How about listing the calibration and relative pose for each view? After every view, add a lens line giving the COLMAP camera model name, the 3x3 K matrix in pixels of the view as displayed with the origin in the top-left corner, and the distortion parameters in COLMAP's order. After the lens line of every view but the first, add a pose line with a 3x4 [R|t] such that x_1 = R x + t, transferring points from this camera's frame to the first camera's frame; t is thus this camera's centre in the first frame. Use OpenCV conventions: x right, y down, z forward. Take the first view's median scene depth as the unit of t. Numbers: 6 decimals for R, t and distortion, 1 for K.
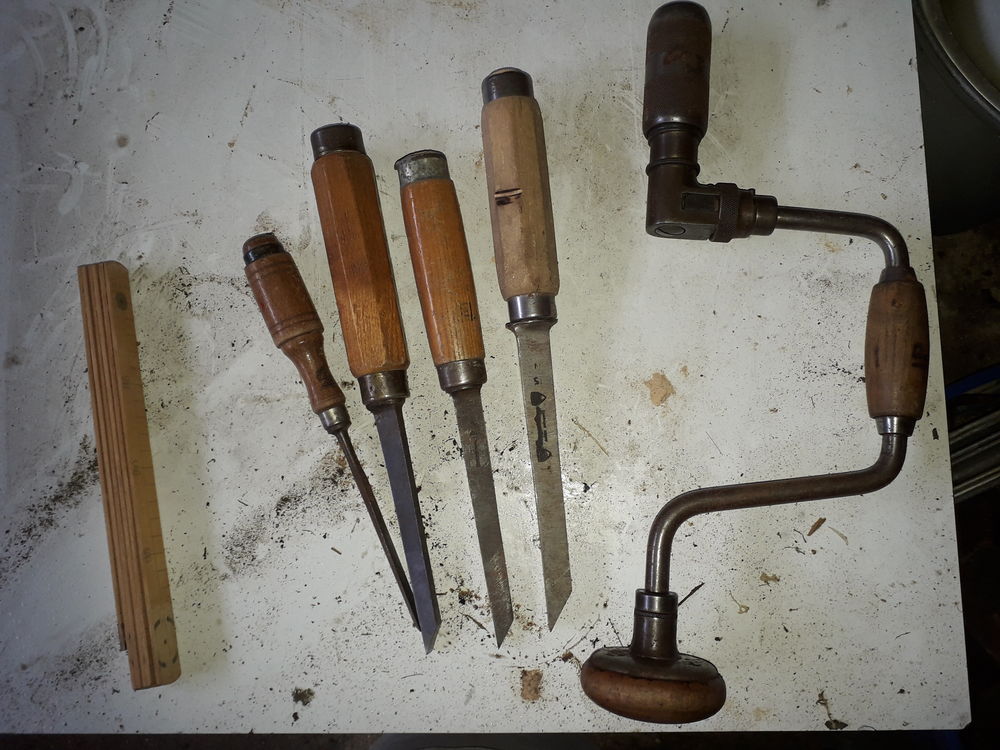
lens RADIAL K [[785.6, 0, 523.0], [0, 785.6, 410.2], [0, 0, 1]] dist [-0.101558, 0.001999]
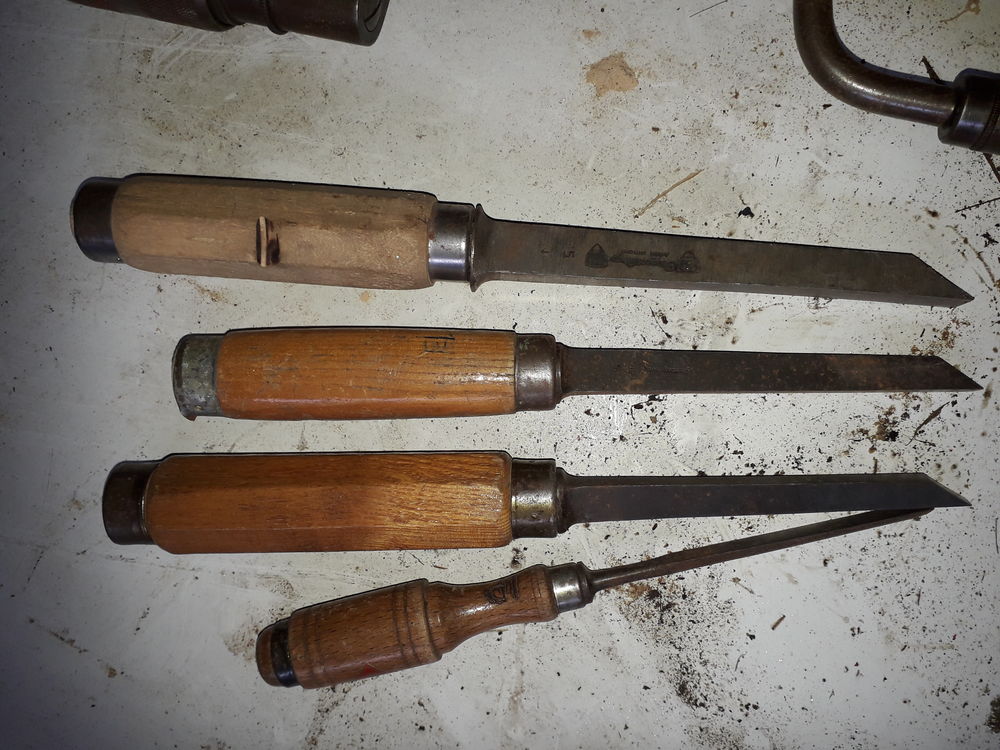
lens RADIAL K [[785.6, 0, 523.0], [0, 785.6, 410.2], [0, 0, 1]] dist [-0.101558, 0.001999]
pose [[0.177528, -0.983939, 0.018660, -0.121150], [0.984072, 0.177310, -0.012791, -0.042680], [0.009277, 0.020633, 0.999744, 0.380518]]
